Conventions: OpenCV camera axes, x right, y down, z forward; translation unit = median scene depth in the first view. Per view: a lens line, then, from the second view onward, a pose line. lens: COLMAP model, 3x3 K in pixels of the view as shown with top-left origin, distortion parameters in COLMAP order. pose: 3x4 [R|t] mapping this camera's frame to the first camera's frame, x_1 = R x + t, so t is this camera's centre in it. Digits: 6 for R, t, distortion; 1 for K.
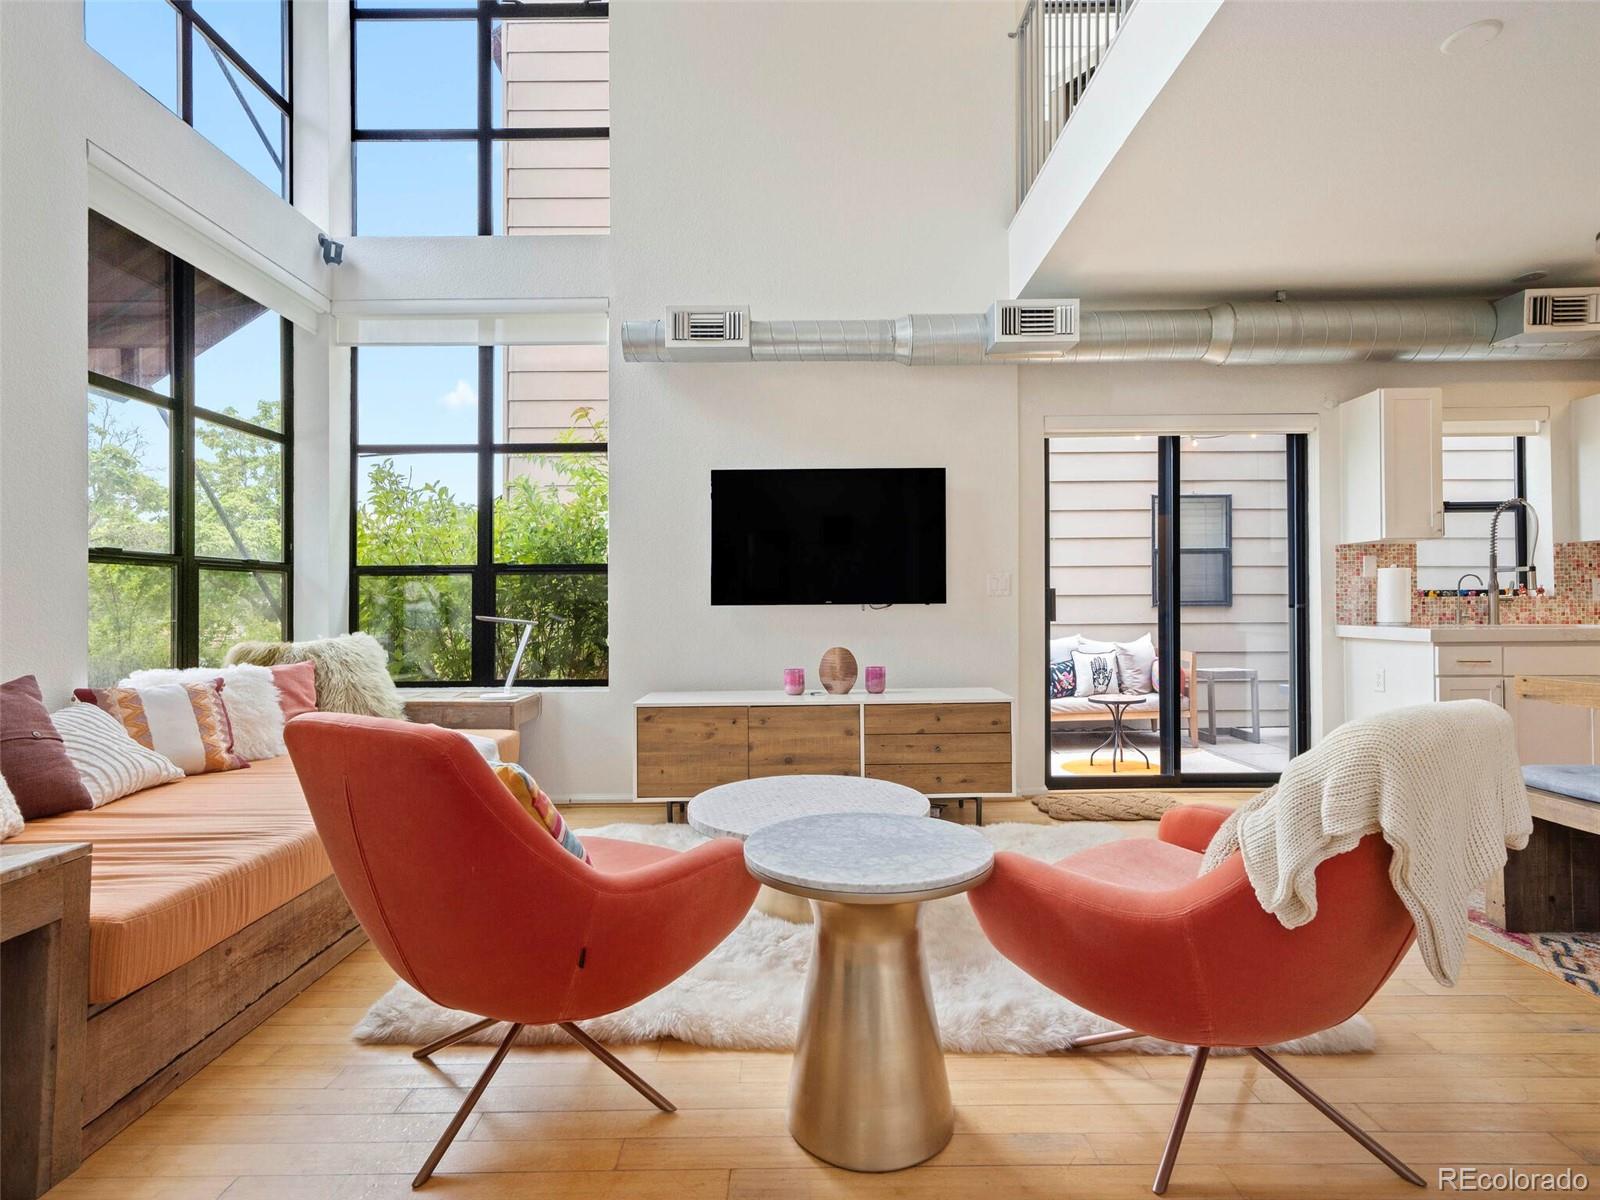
lens RADIAL K [[814.7, 0, 800.0], [0, 814.7, 600.0], [0, 0, 1]] dist [0.012239, 0.000148]
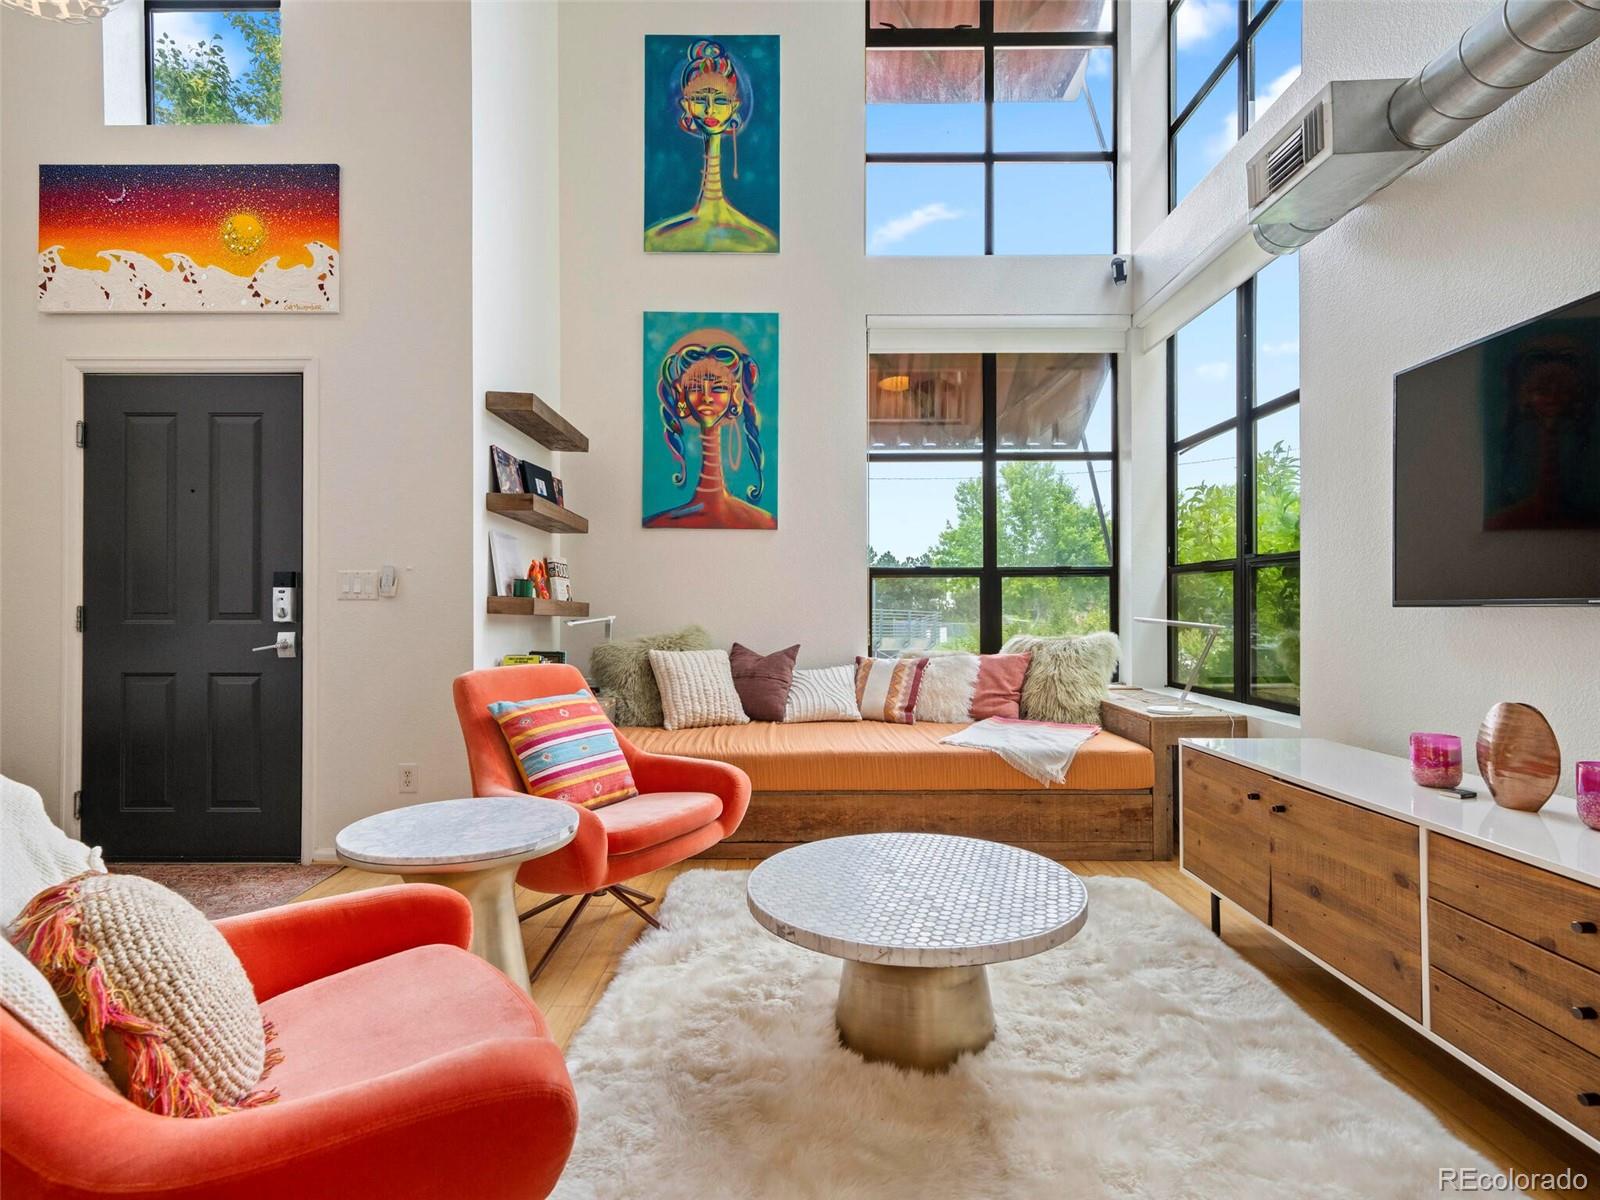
lens RADIAL K [[803.8, 0, 792.5], [0, 803.8, 606.6], [0, 0, 1]] dist [0.010288, 0.000804]
pose [[-0.001778, 0.006053, -0.999980, 0.482722], [0.005377, 0.999967, 0.006043, 0.000685], [0.999984, -0.005366, -0.001810, 0.598224]]
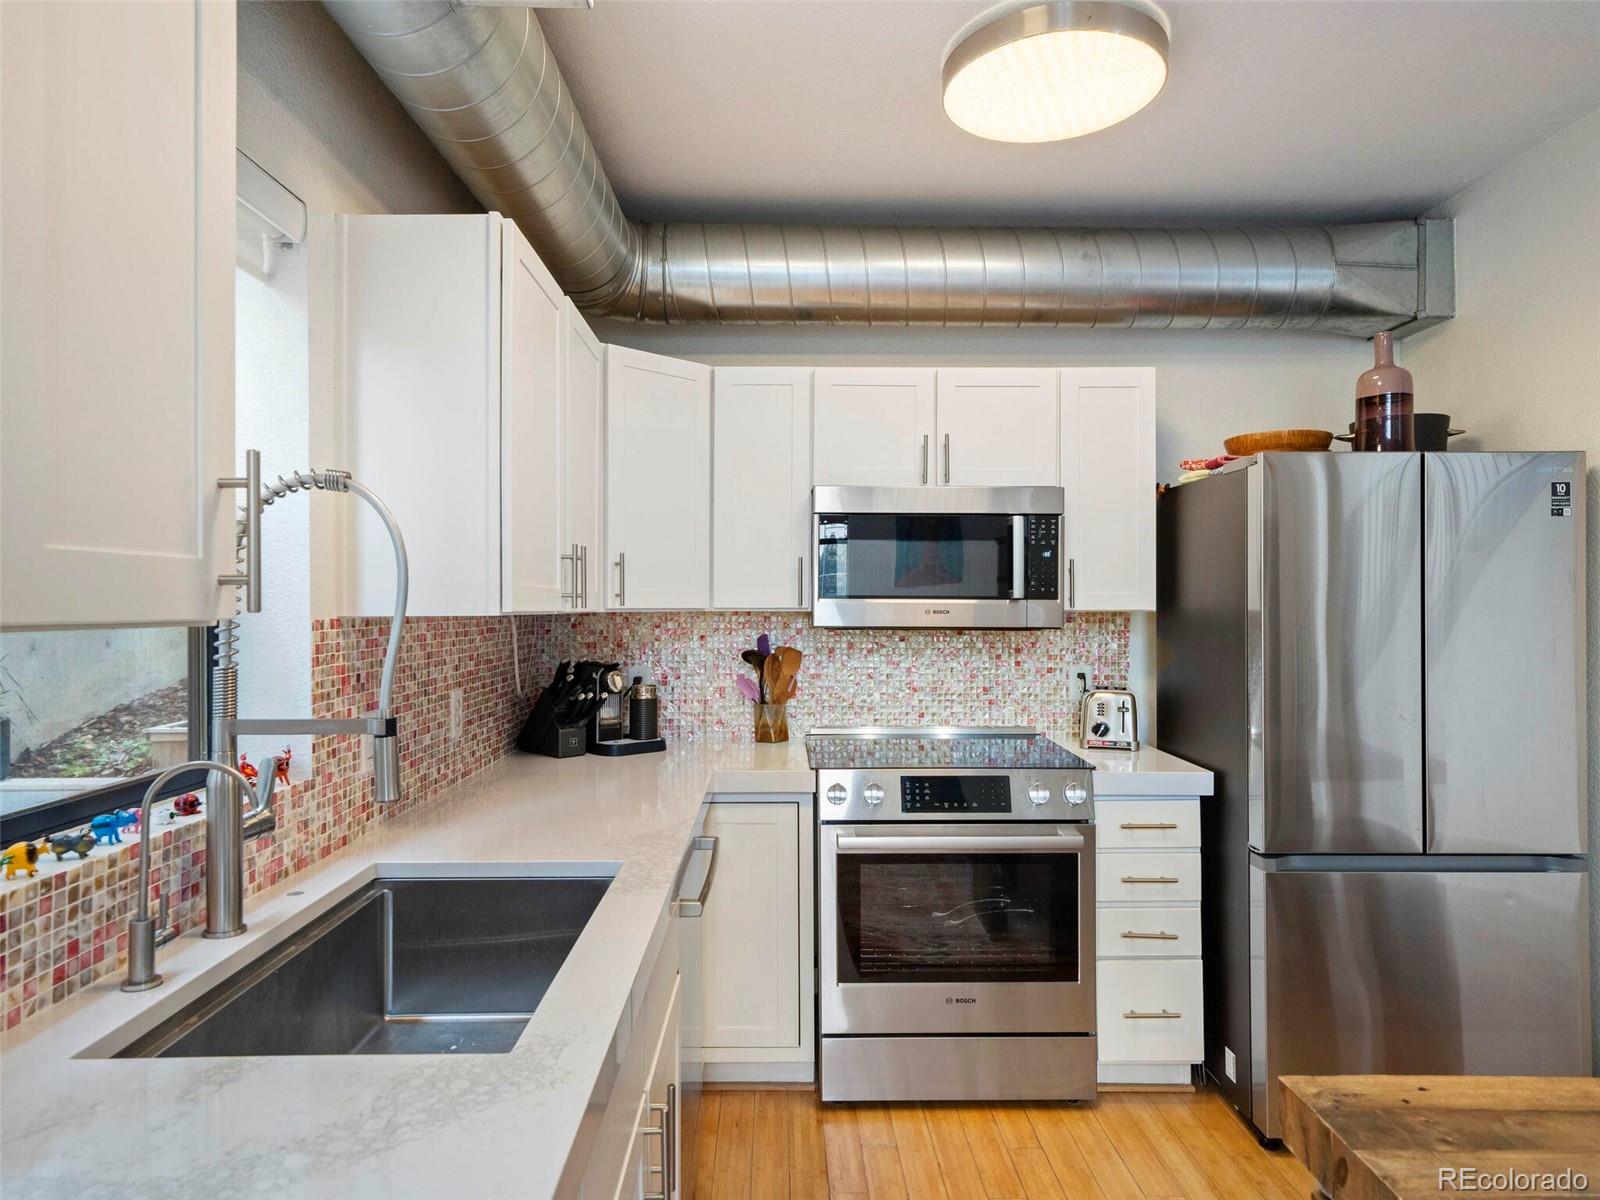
lens RADIAL K [[995.8, 0, 791.7], [0, 995.8, 591.5], [0, 0, 1]] dist [0.025876, -0.001169]
pose [[-0.004570, 0.021021, 0.999769, 0.547922], [-0.001165, 0.999778, -0.021026, -0.077120], [-0.999989, -0.001261, -0.004544, 0.866628]]
